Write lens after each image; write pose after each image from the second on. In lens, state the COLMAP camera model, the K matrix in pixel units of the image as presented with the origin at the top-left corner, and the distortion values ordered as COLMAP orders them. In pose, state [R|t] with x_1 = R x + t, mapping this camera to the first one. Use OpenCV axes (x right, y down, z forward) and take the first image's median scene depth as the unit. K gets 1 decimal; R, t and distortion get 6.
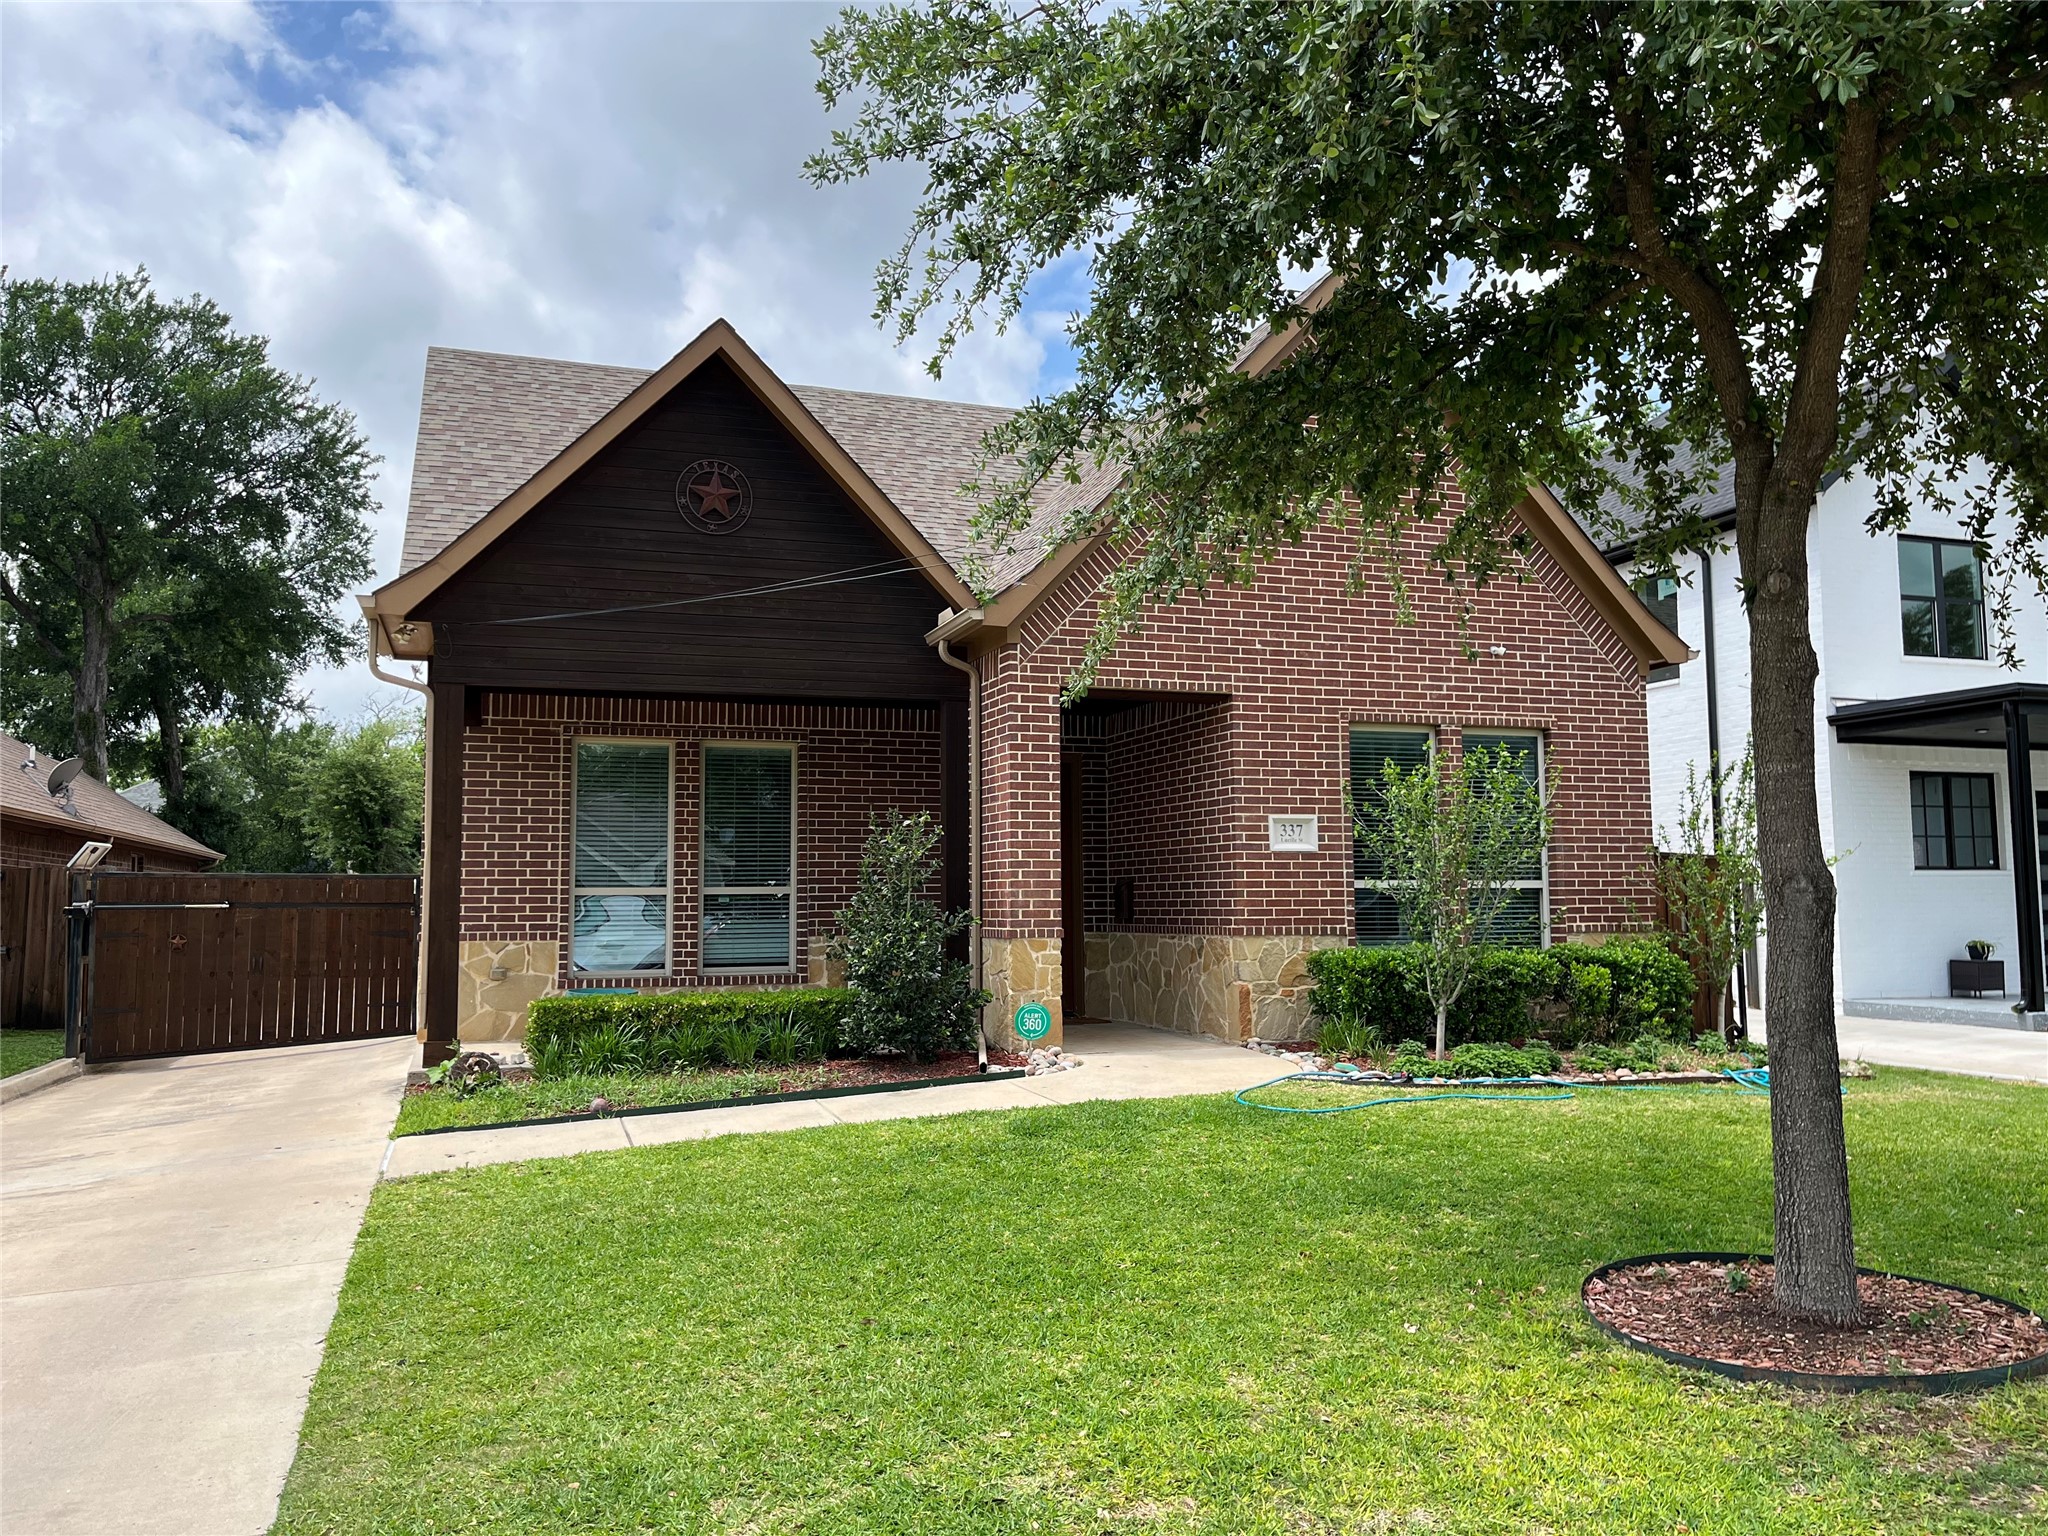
lens RADIAL K [[1537.8, 0, 1036.7], [0, 1537.8, 773.9], [0, 0, 1]] dist [0.060455, -0.003831]
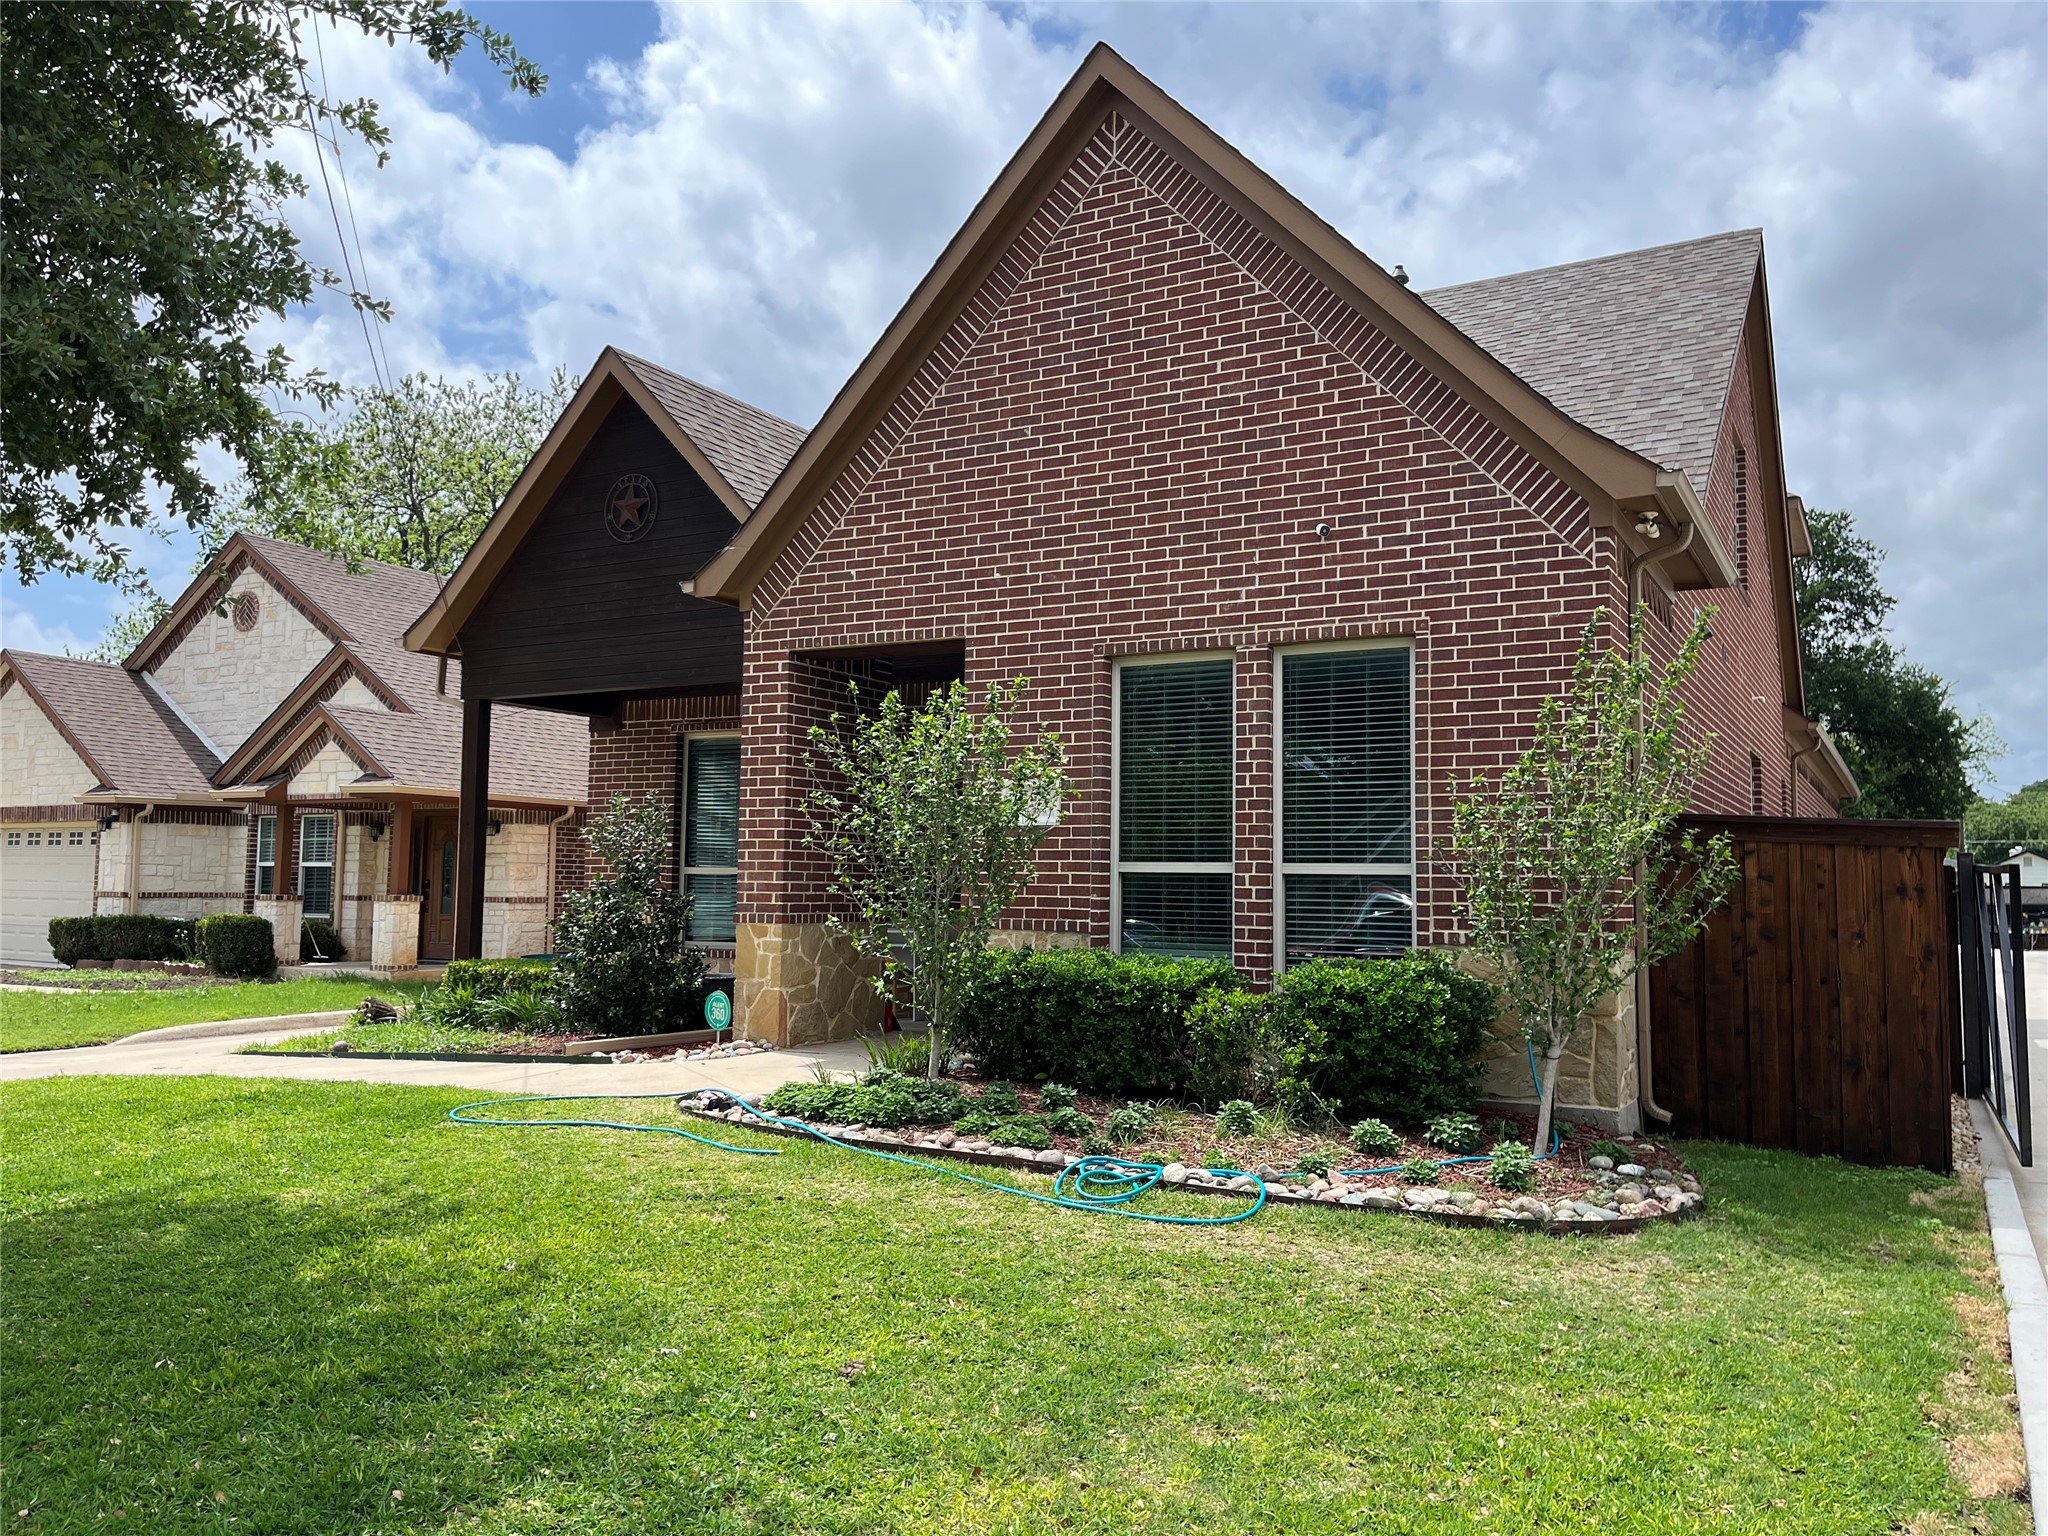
lens RADIAL K [[1537.8, 0, 1032.9], [0, 1537.8, 762.6], [0, 0, 1]] dist [0.060455, -0.003831]
pose [[0.660118, -0.045360, -0.749791, 0.769206], [0.049388, 0.998636, -0.016933, 0.031234], [0.749537, -0.025853, 0.661458, 0.475094]]
